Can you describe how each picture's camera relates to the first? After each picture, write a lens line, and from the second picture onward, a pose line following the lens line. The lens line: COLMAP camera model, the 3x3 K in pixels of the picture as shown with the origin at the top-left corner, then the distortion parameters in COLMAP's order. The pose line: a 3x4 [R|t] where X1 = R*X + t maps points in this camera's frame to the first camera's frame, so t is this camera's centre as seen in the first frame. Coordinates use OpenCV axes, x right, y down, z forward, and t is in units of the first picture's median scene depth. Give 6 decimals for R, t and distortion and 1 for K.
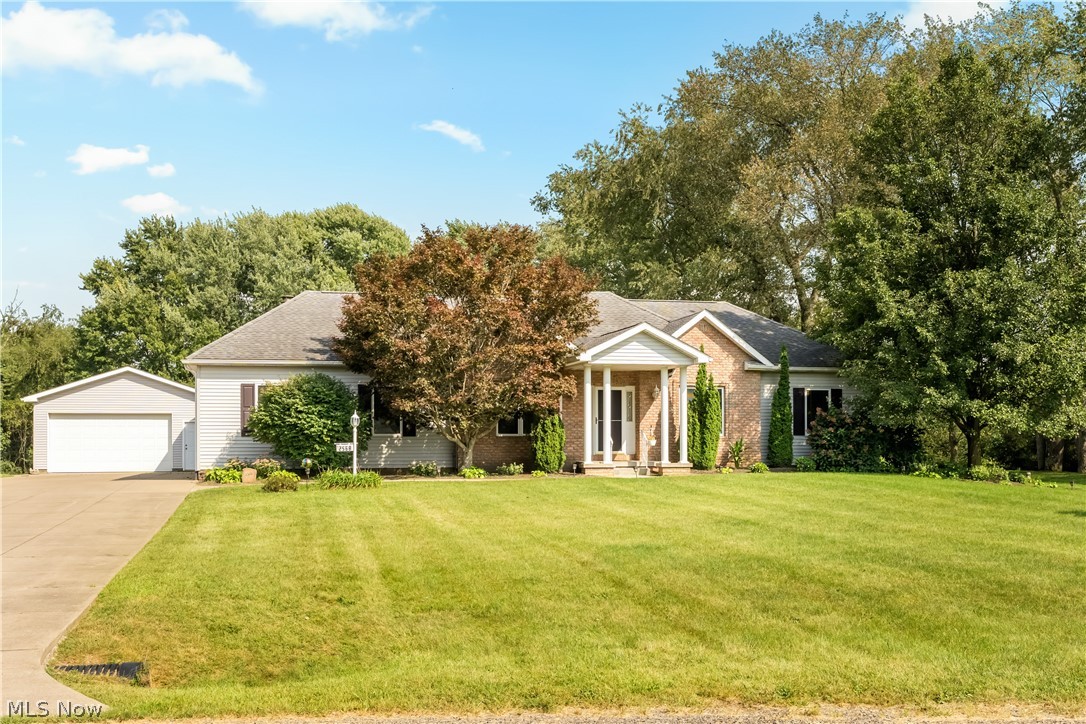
lens RADIAL K [[1210.0, 0, 543.4], [0, 1210.0, 324.7], [0, 0, 1]] dist [-0.001240, -0.013848]
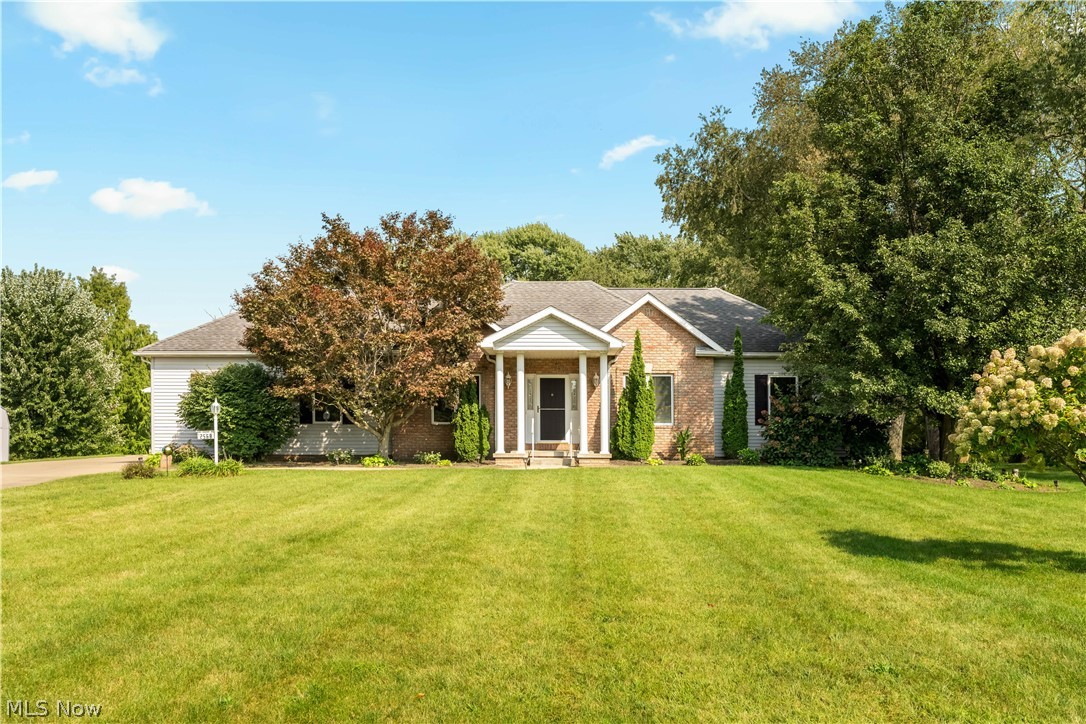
lens RADIAL K [[994.4, 0, 543.0], [0, 994.4, 362.0], [0, 0, 1]] dist [0.003221, 0.000443]
pose [[0.968951, -0.009971, -0.247053, 0.260526], [0.017438, 0.999454, 0.028054, 0.019225], [0.246638, -0.031491, 0.968596, 0.230978]]
